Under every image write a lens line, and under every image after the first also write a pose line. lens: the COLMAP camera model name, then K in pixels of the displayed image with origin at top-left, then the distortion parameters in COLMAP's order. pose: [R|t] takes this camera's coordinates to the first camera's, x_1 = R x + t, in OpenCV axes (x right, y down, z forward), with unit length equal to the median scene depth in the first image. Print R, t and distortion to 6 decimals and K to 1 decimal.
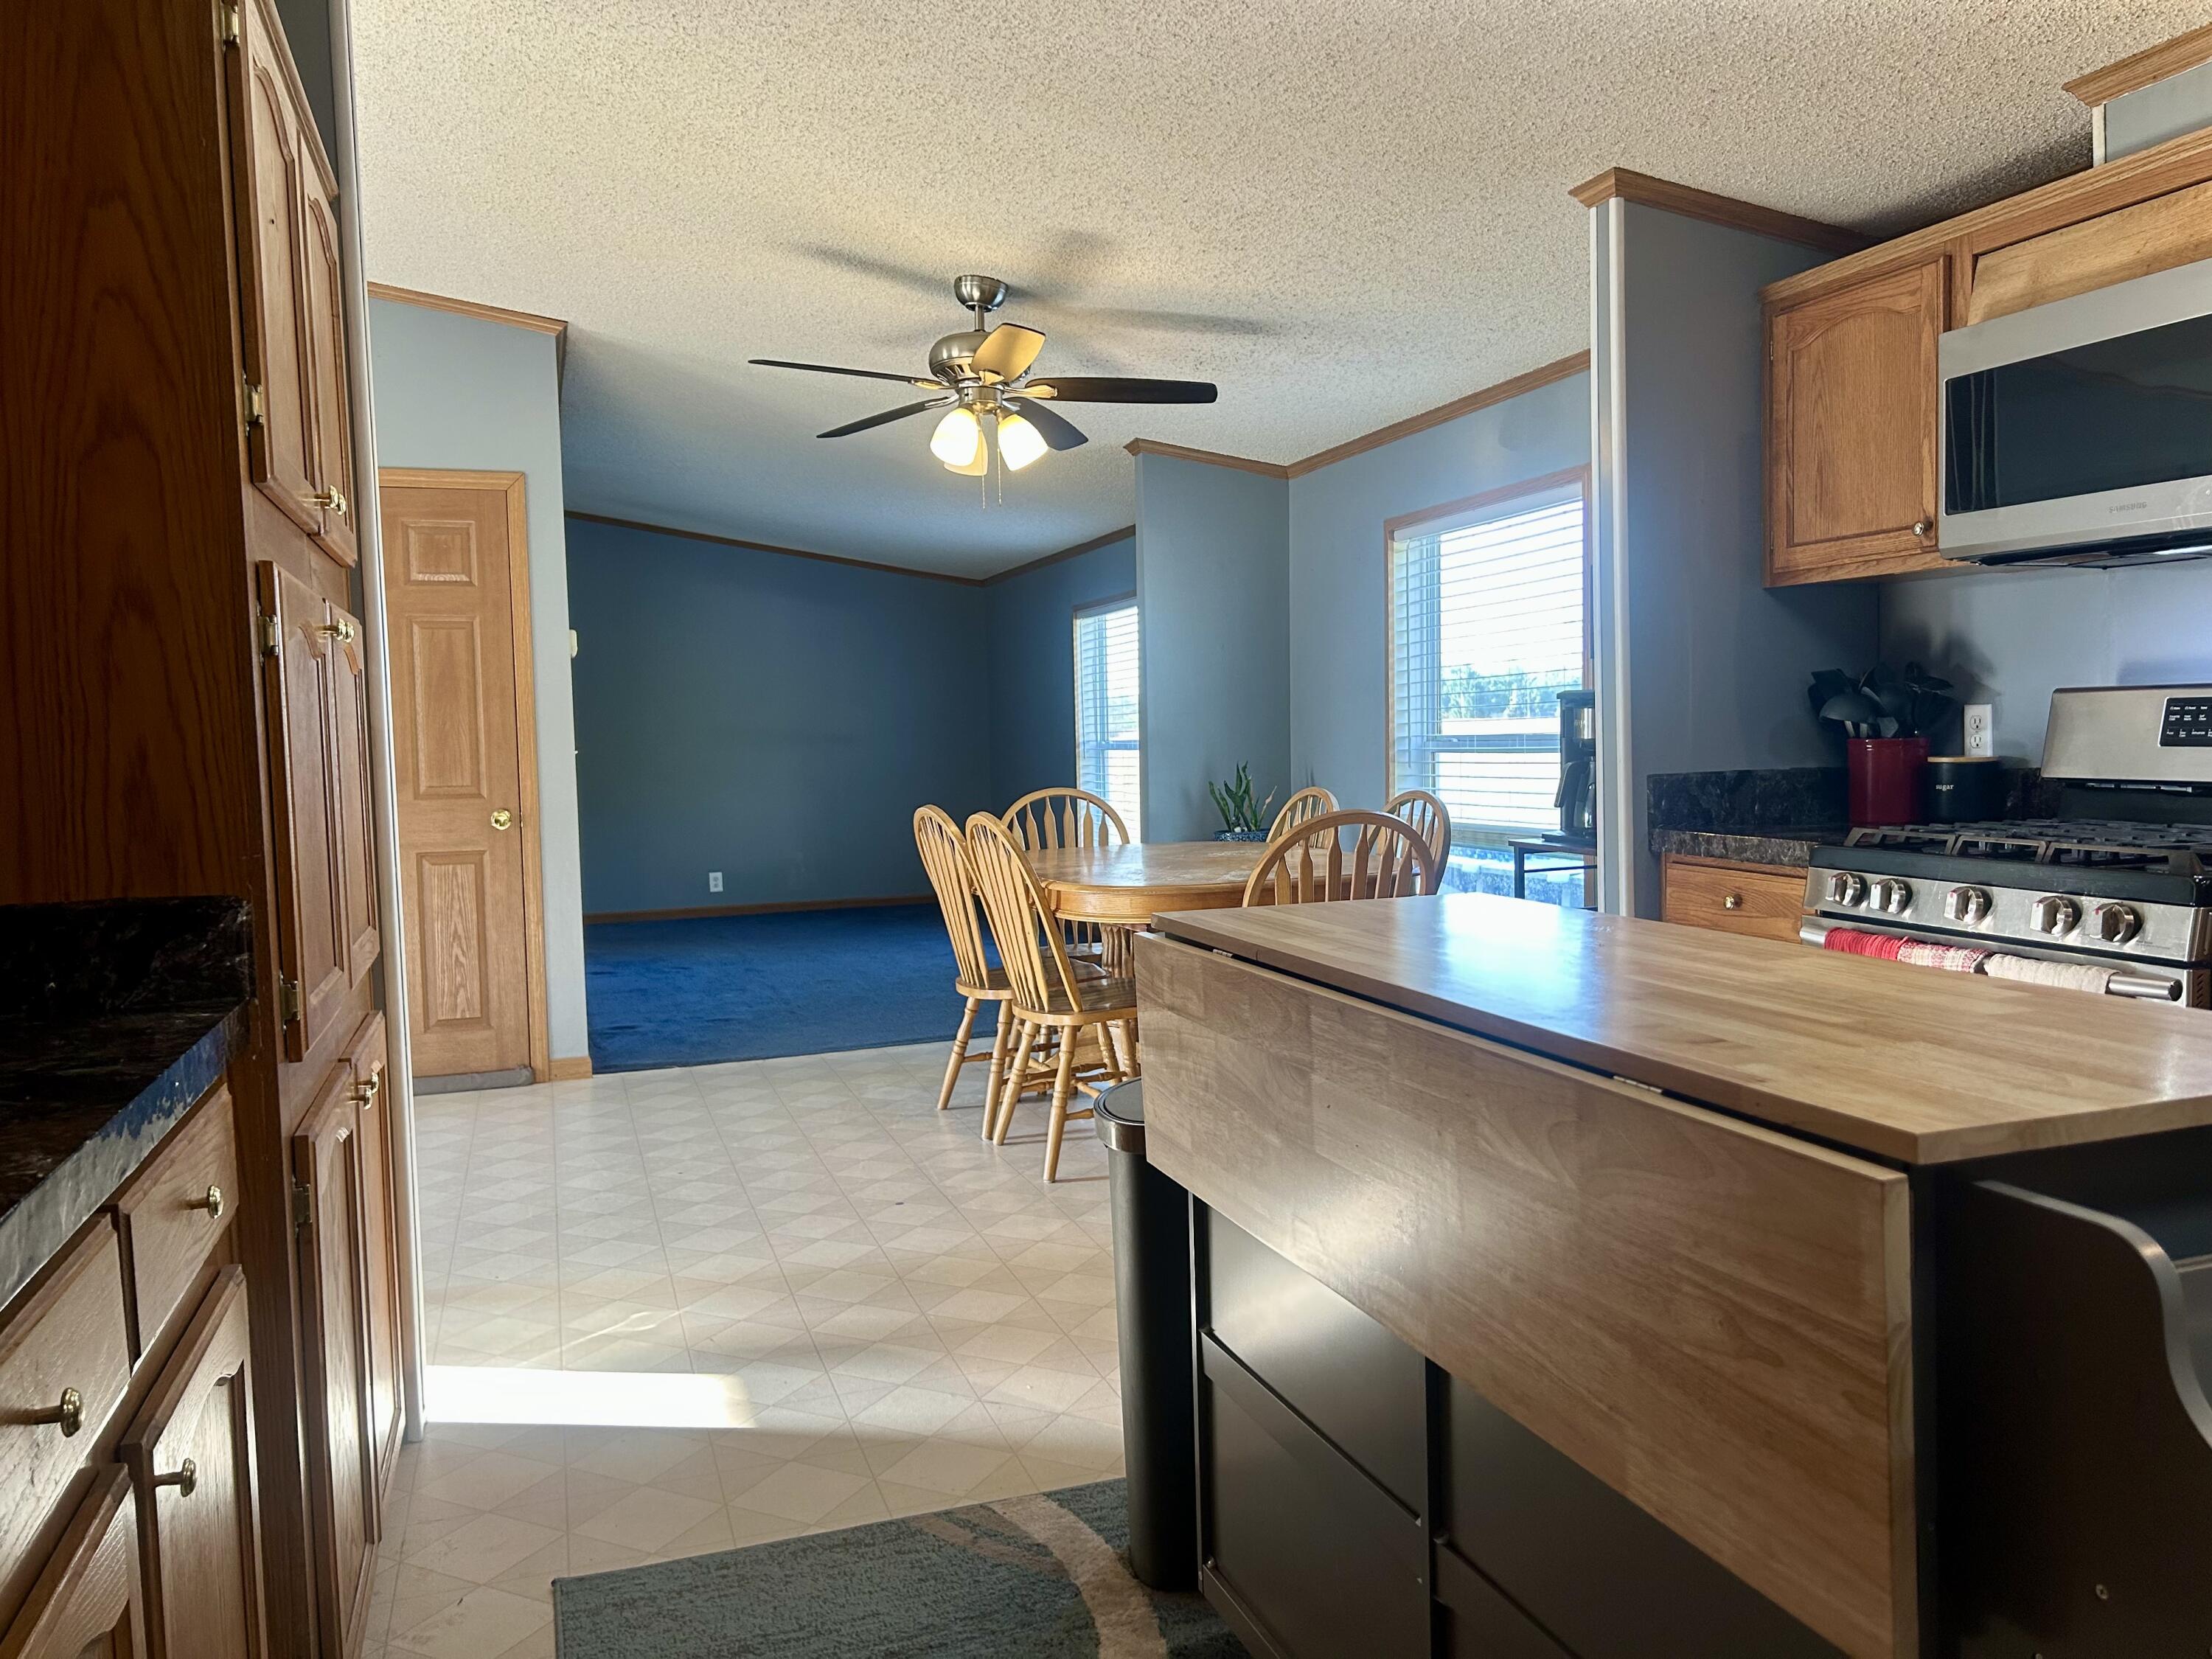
lens RADIAL K [[1660.9, 0, 1106.0], [0, 1660.9, 829.5], [0, 0, 1]] dist [0.073603, -0.085418]
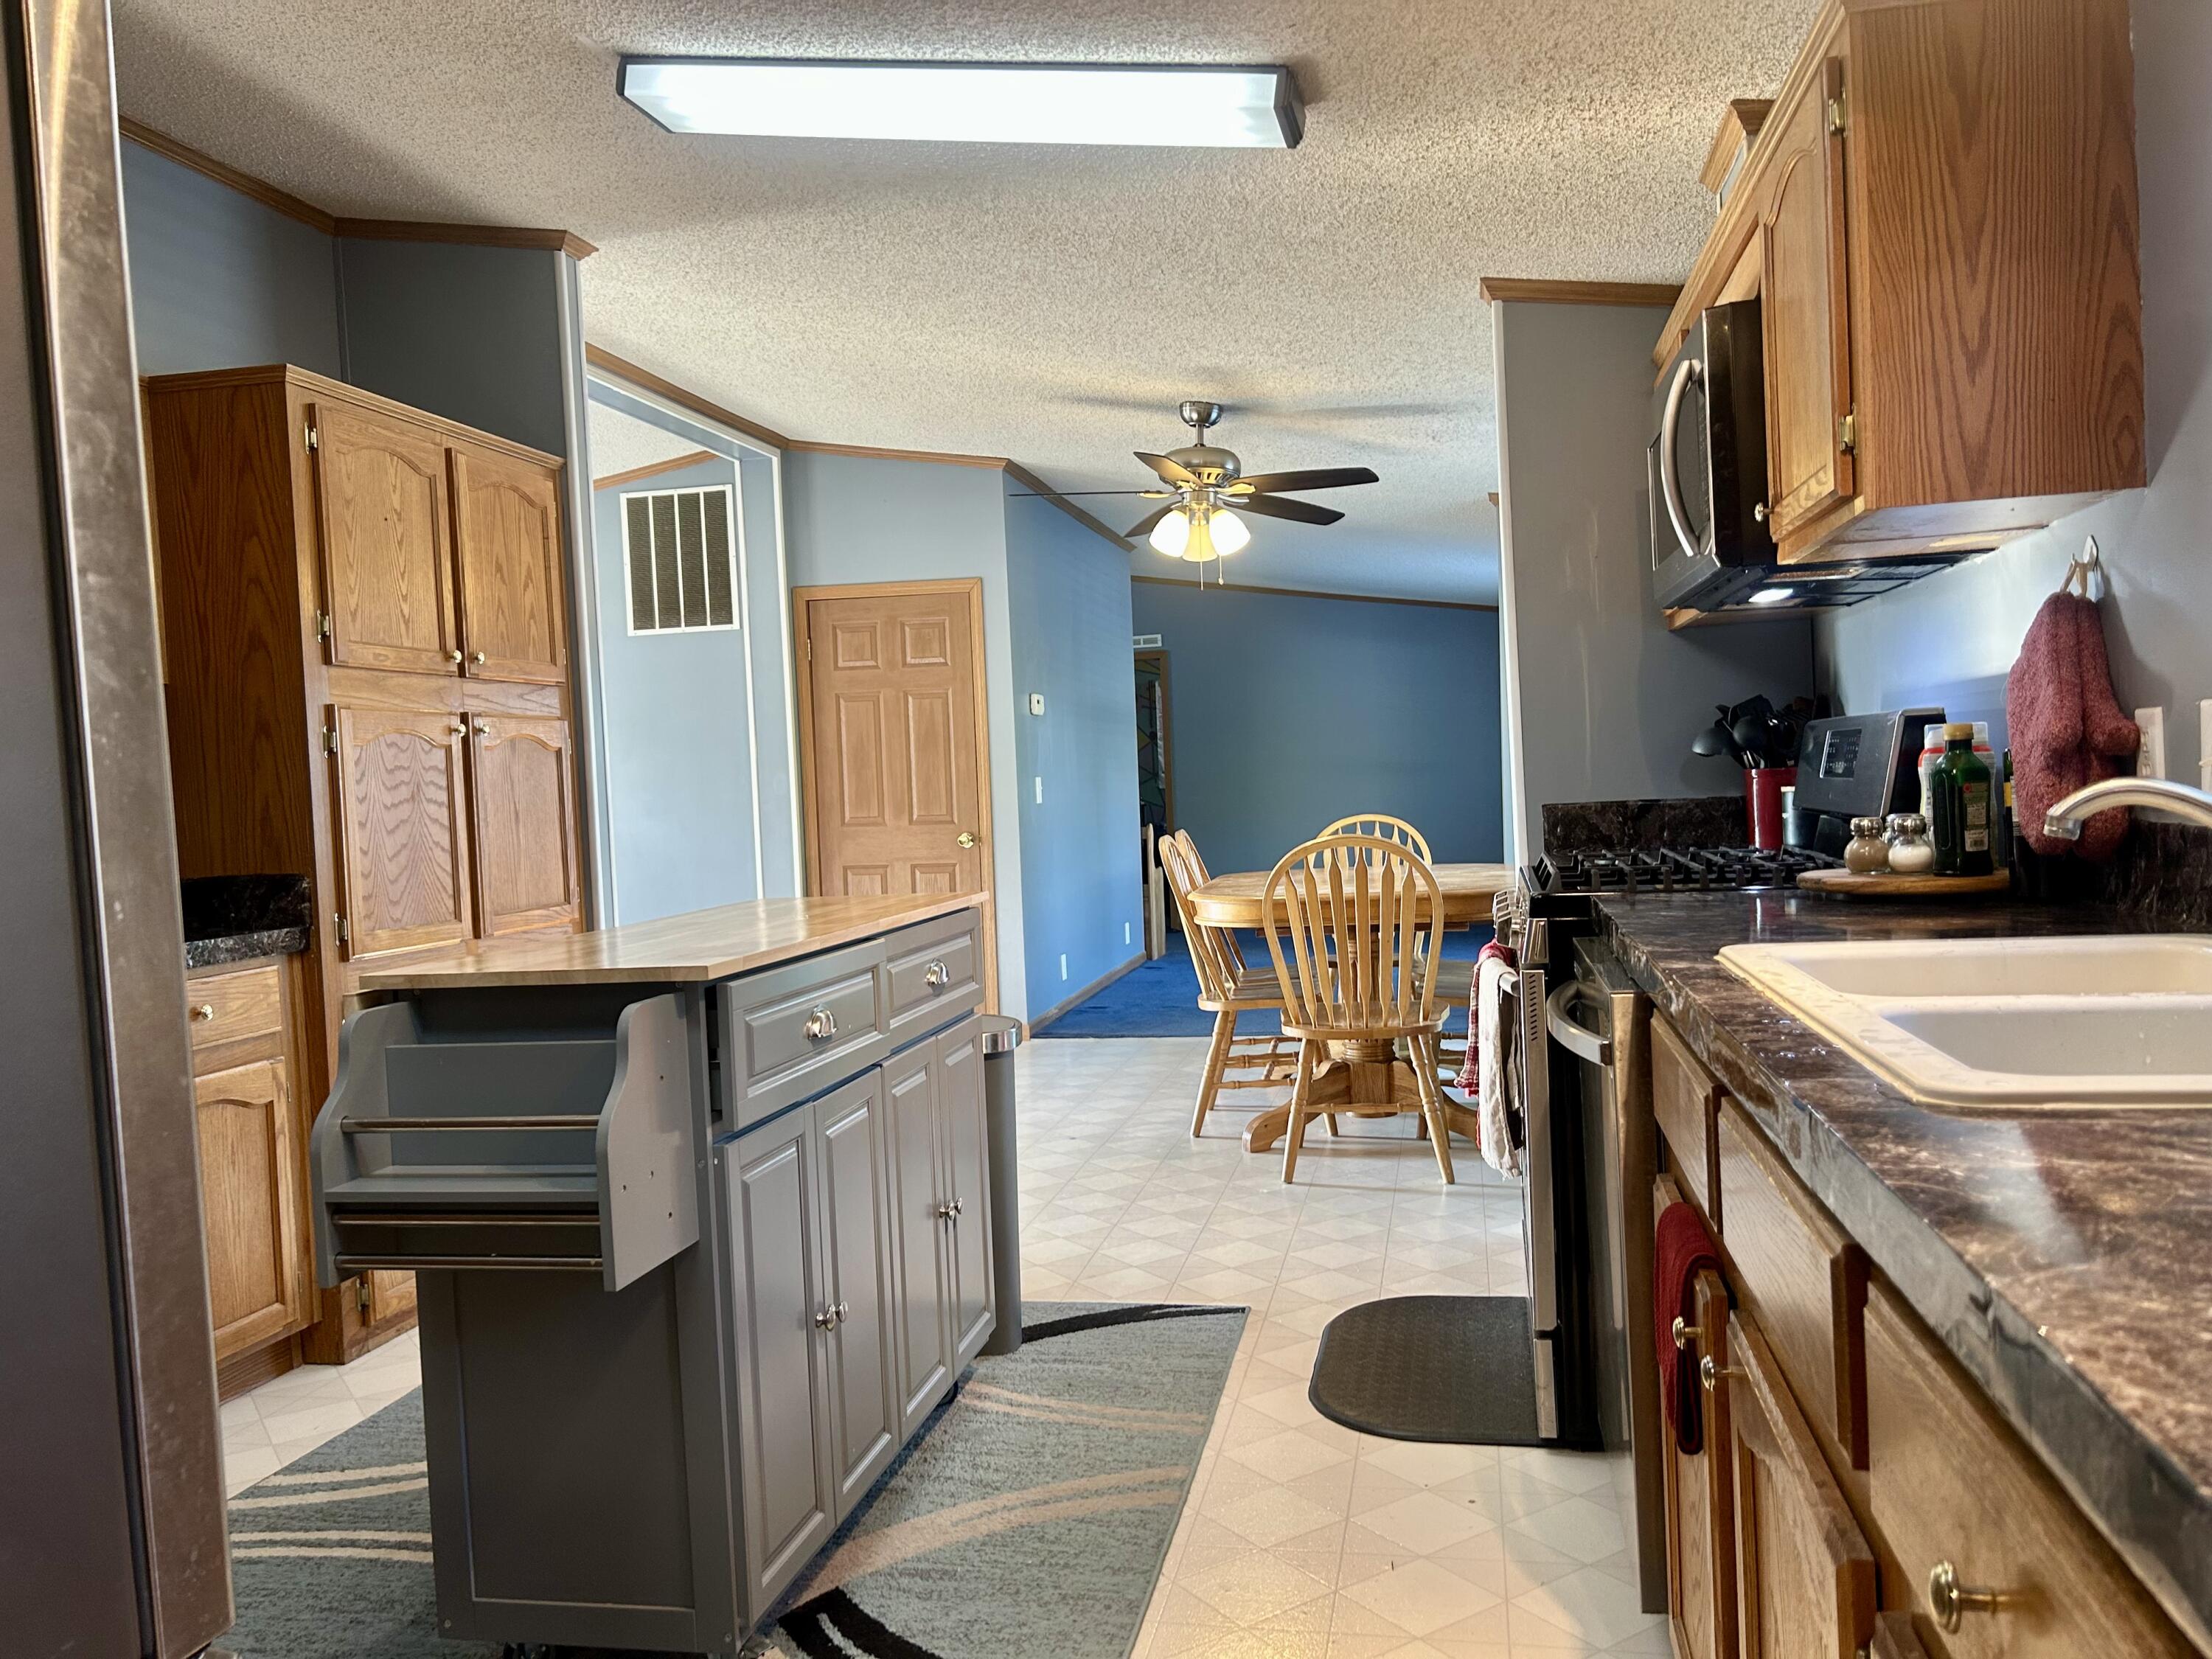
lens RADIAL K [[1660.9, 0, 1106.0], [0, 1660.9, 829.5], [0, 0, 1]] dist [0.073603, -0.085418]
pose [[0.854336, 0.002843, -0.519713, 0.605293], [-0.010515, 0.999875, -0.011816, 0.000064], [0.519614, 0.015560, 0.854259, -0.094442]]
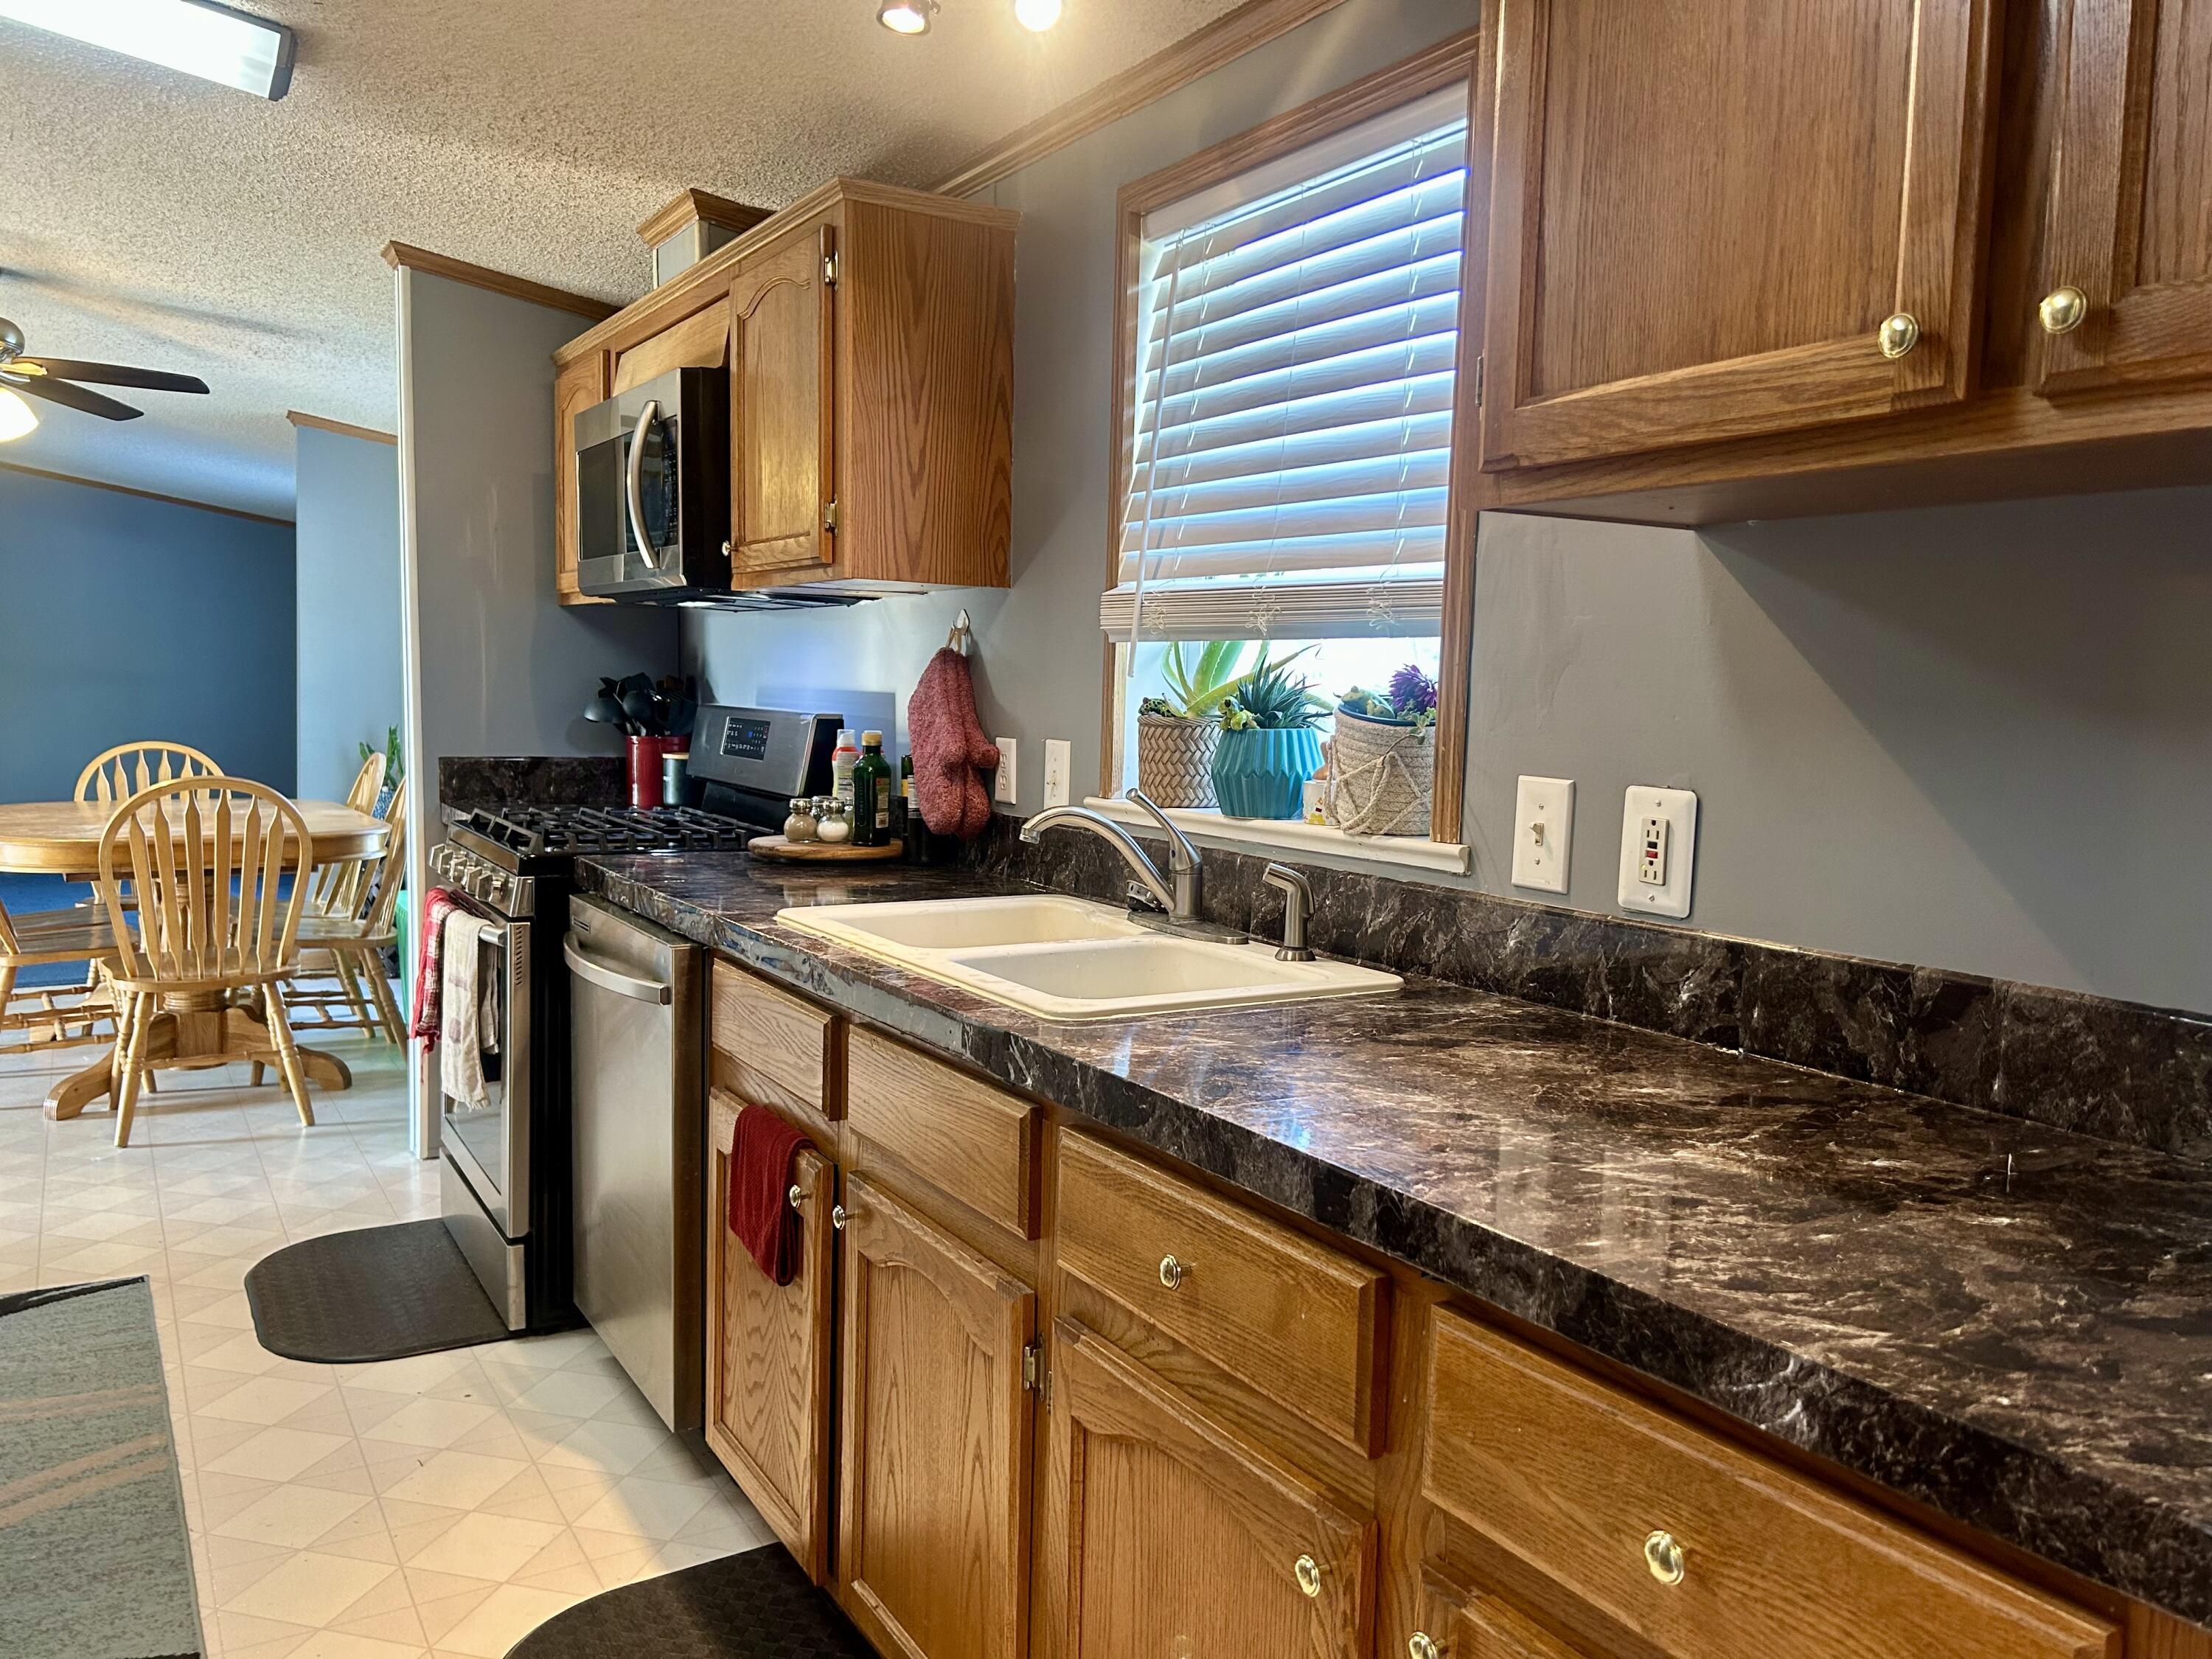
lens RADIAL K [[1660.9, 0, 1106.0], [0, 1660.9, 829.5], [0, 0, 1]] dist [0.073603, -0.085418]
pose [[0.976556, 0.035030, 0.212393, 0.494356], [-0.039991, 0.999017, 0.019103, -0.021565], [-0.211515, -0.027149, 0.976998, -0.234532]]
